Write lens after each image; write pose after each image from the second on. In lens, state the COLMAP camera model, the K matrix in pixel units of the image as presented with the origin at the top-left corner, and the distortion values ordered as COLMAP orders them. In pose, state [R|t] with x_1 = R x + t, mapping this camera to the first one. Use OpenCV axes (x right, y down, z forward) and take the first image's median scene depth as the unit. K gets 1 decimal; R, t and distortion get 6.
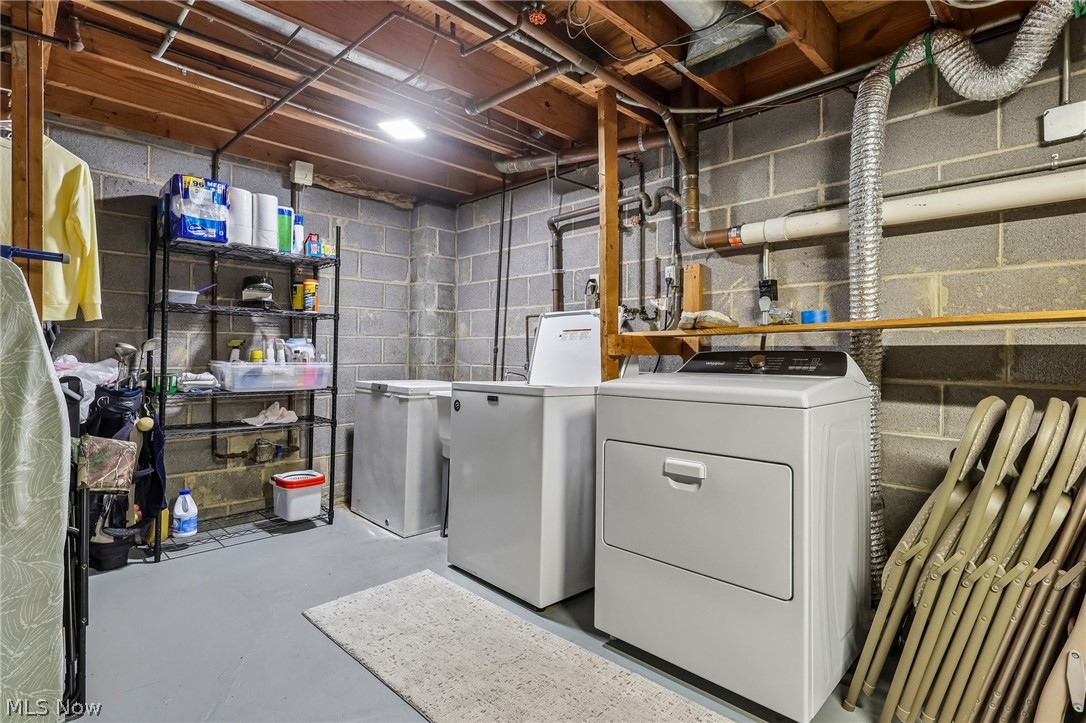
lens RADIAL K [[528.5, 0, 541.6], [0, 528.5, 350.0], [0, 0, 1]] dist [0.001523, -0.000010]
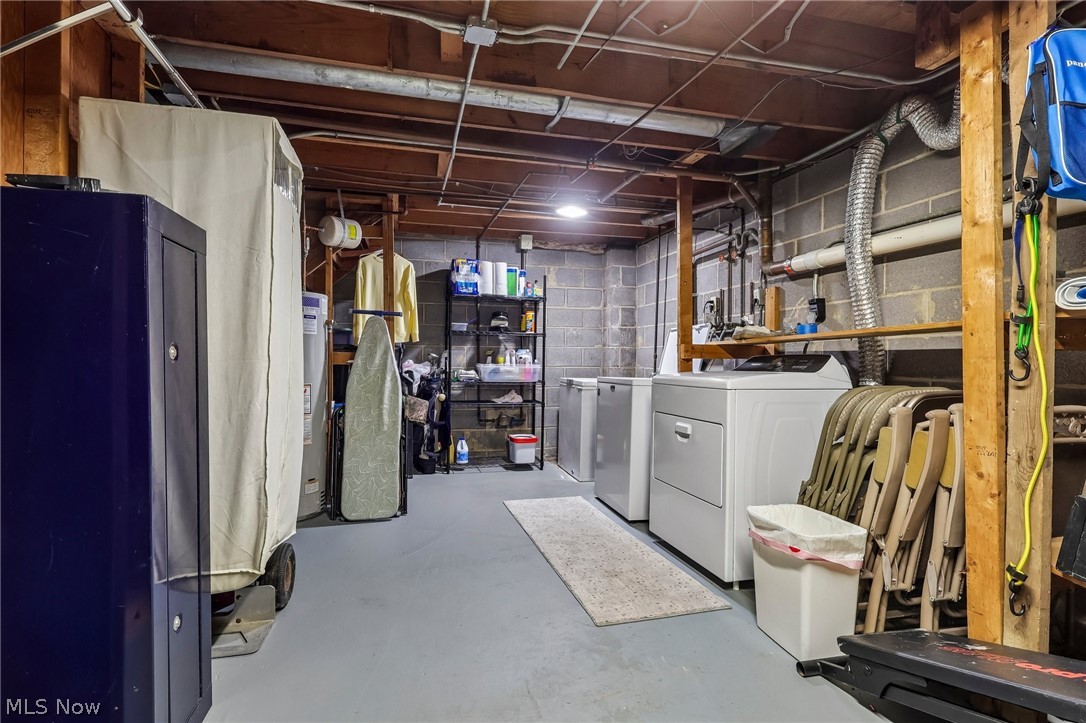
lens RADIAL K [[508.7, 0, 541.9], [0, 508.7, 370.5], [0, 0, 1]] dist [-0.003659, -0.000099]
pose [[0.865668, 0.008060, -0.500554, 0.407980], [0.004027, 0.999726, 0.023062, 0.007255], [0.500603, -0.021980, 0.865398, -0.329420]]
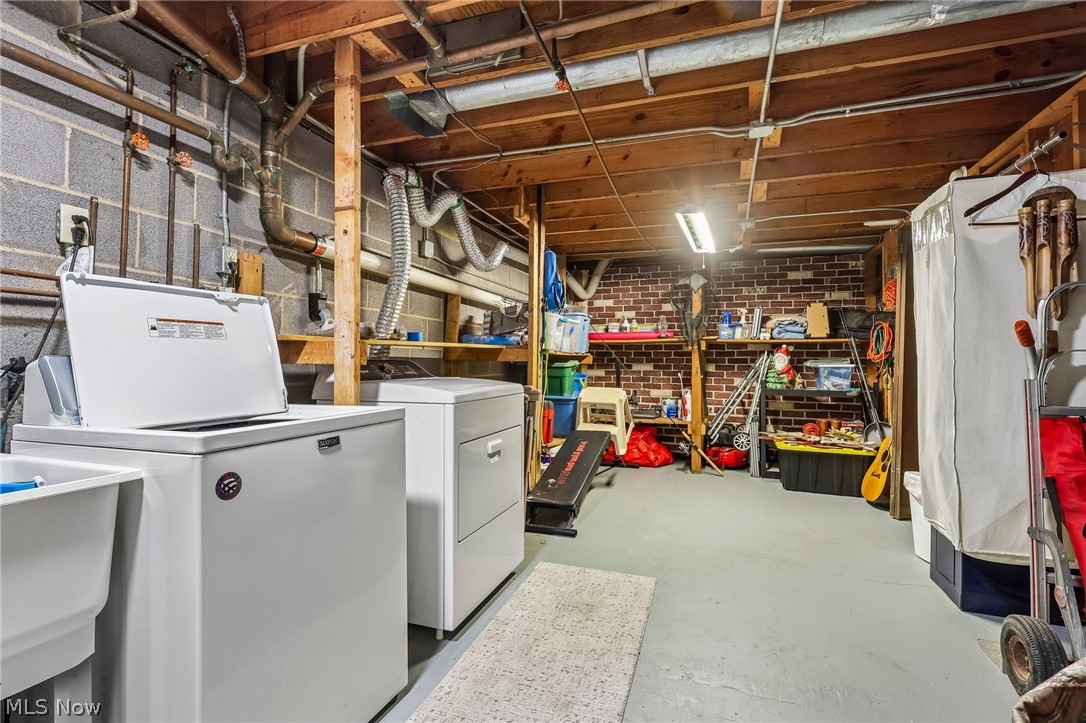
lens RADIAL K [[521.3, 0, 525.9], [0, 521.3, 359.5], [0, 0, 1]] dist [-0.013976, -0.000111]
pose [[-0.417083, -0.003000, 0.908863, -0.612834], [-0.016354, 0.999857, -0.004205, 0.000009], [-0.908721, -0.016617, -0.417073, 0.913031]]
